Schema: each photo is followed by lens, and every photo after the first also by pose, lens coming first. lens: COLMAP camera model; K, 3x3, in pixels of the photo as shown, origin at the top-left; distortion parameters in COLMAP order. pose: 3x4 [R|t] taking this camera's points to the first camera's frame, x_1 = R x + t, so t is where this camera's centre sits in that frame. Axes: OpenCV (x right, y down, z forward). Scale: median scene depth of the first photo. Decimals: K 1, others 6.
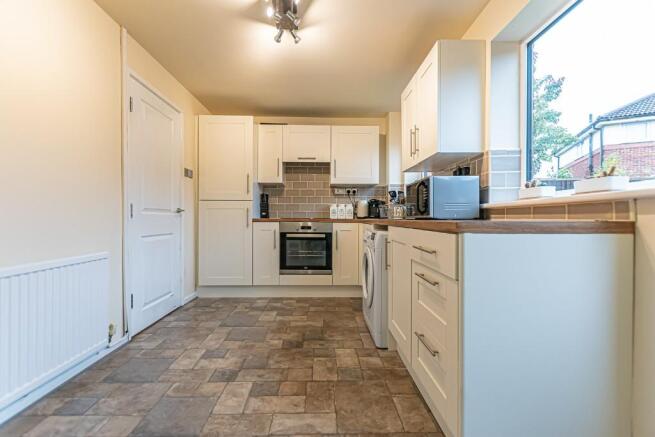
lens RADIAL K [[283.1, 0, 323.2], [0, 283.1, 217.5], [0, 0, 1]] dist [-0.000358, -0.002906]
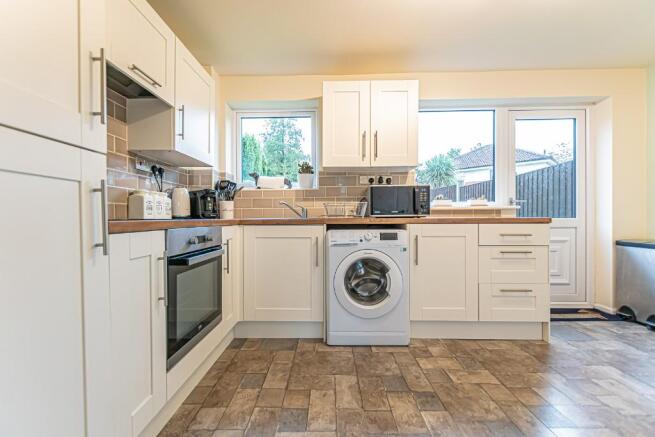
lens RADIAL K [[283.1, 0, 323.2], [0, 283.1, 217.5], [0, 0, 1]] dist [-0.000358, -0.002906]
pose [[0.036644, -0.003490, 0.999322, -0.982865], [0.004701, 0.999983, 0.003320, -0.000494], [-0.999317, 0.004576, 0.036660, 1.507139]]
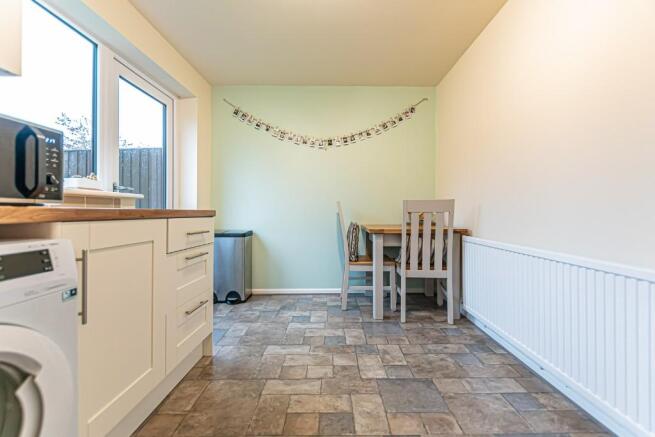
lens RADIAL K [[286.9, 0, 333.8], [0, 286.9, 208.6], [0, 0, 1]] dist [0.000246, -0.000166]
pose [[-0.999964, -0.003731, 0.007609, -0.183684], [-0.003817, 0.999929, -0.011249, 0.013558], [-0.007567, -0.011278, -0.999908, 1.651127]]
